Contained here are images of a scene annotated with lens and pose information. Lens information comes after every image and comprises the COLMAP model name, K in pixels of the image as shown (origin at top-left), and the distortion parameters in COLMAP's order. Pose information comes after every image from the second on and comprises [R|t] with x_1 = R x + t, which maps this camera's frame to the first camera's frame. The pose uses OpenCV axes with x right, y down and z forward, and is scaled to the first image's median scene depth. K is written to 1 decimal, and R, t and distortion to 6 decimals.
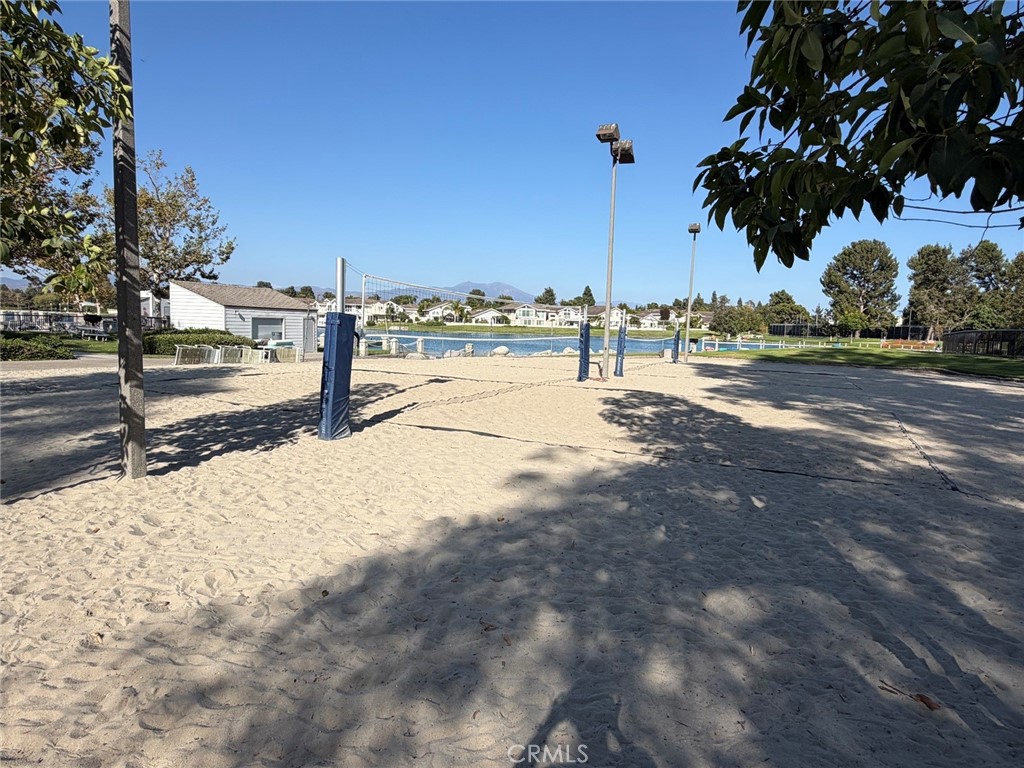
lens RADIAL K [[618.9, 0, 512.6], [0, 618.9, 382.9], [0, 0, 1]] dist [0.000057, -0.000008]
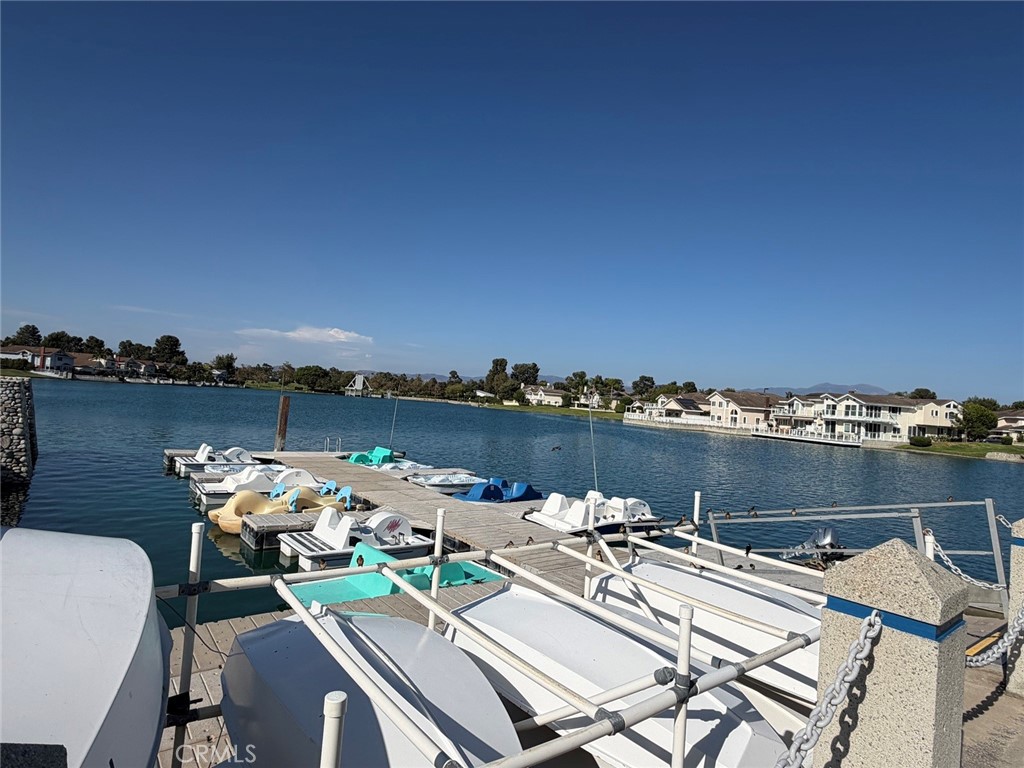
lens RADIAL K [[581.3, 0, 515.4], [0, 581.3, 378.1], [0, 0, 1]] dist [-0.001983, -0.000907]
pose [[0.850002, 0.009000, -0.526703, -0.262226], [-0.096998, 0.985432, -0.139698, -0.047198], [0.517773, 0.169832, 0.838492, 0.399731]]
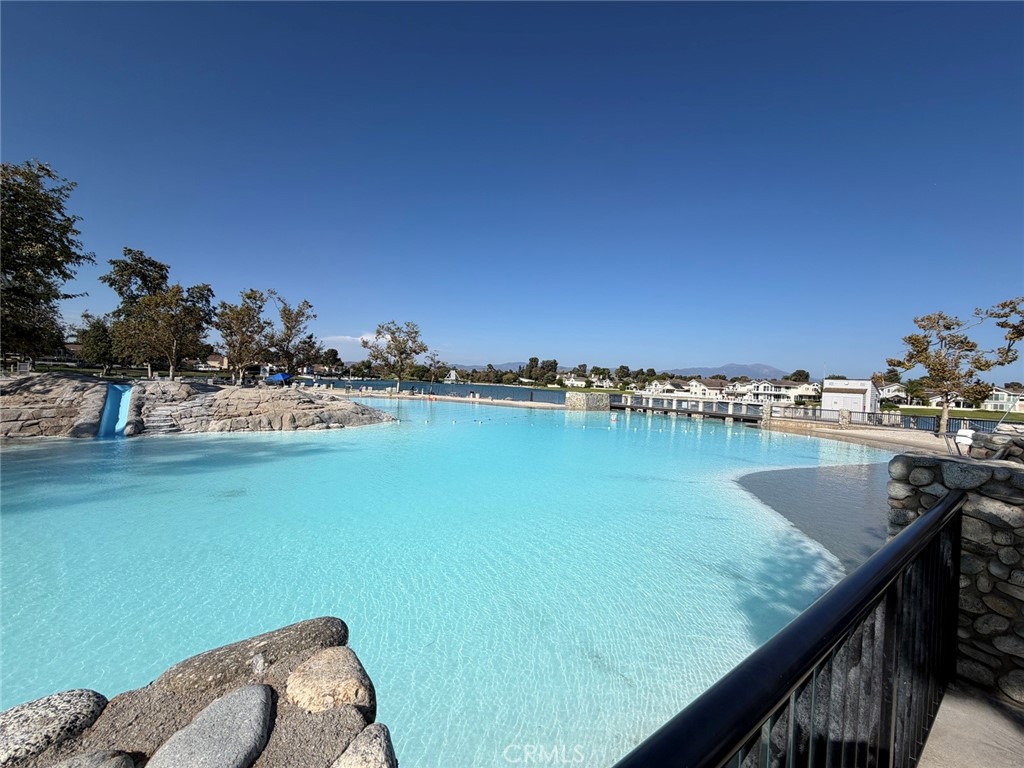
lens RADIAL K [[410.7, 0, 509.8], [0, 410.7, 382.7], [0, 0, 1]] dist [0.002251, 0.000101]
pose [[0.848503, 0.009893, -0.529098, -0.281107], [-0.072623, 0.992542, -0.097906, -0.021939], [0.524183, 0.121499, 0.842894, 0.104100]]
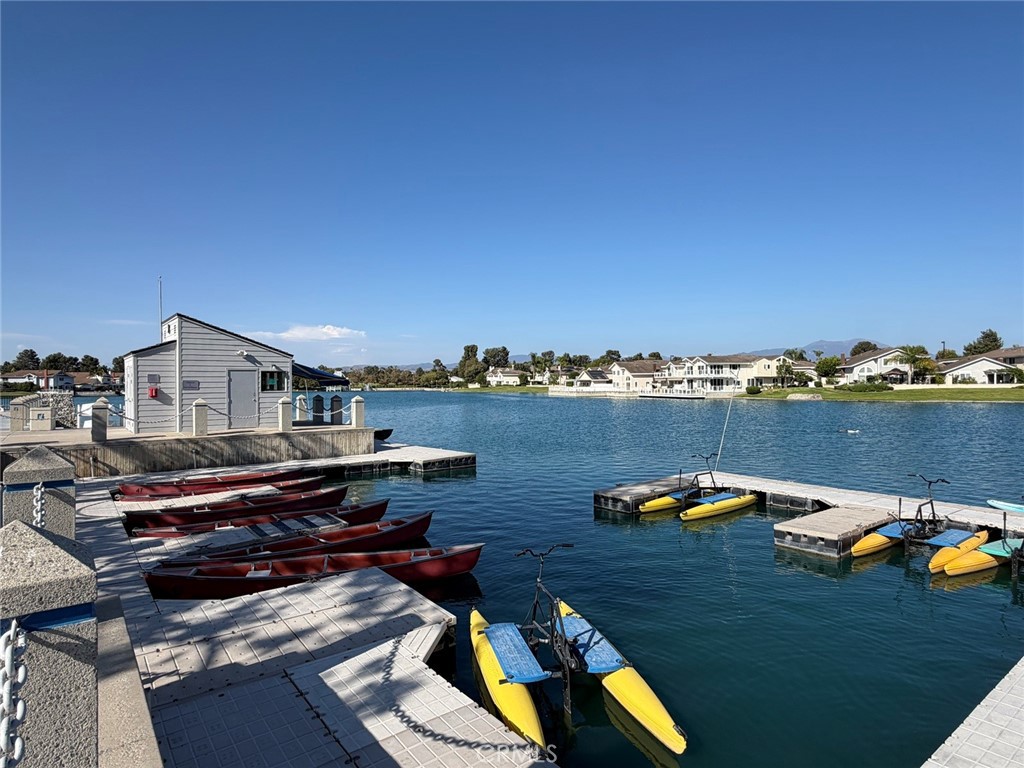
lens RADIAL K [[581.3, 0, 513.3], [0, 581.3, 389.2], [0, 0, 1]] dist [-0.001983, -0.000907]
pose [[0.848843, -0.033510, -0.527582, -0.119295], [-0.017195, 0.995711, -0.090908, -0.036662], [0.528366, 0.086238, 0.844626, 0.340497]]
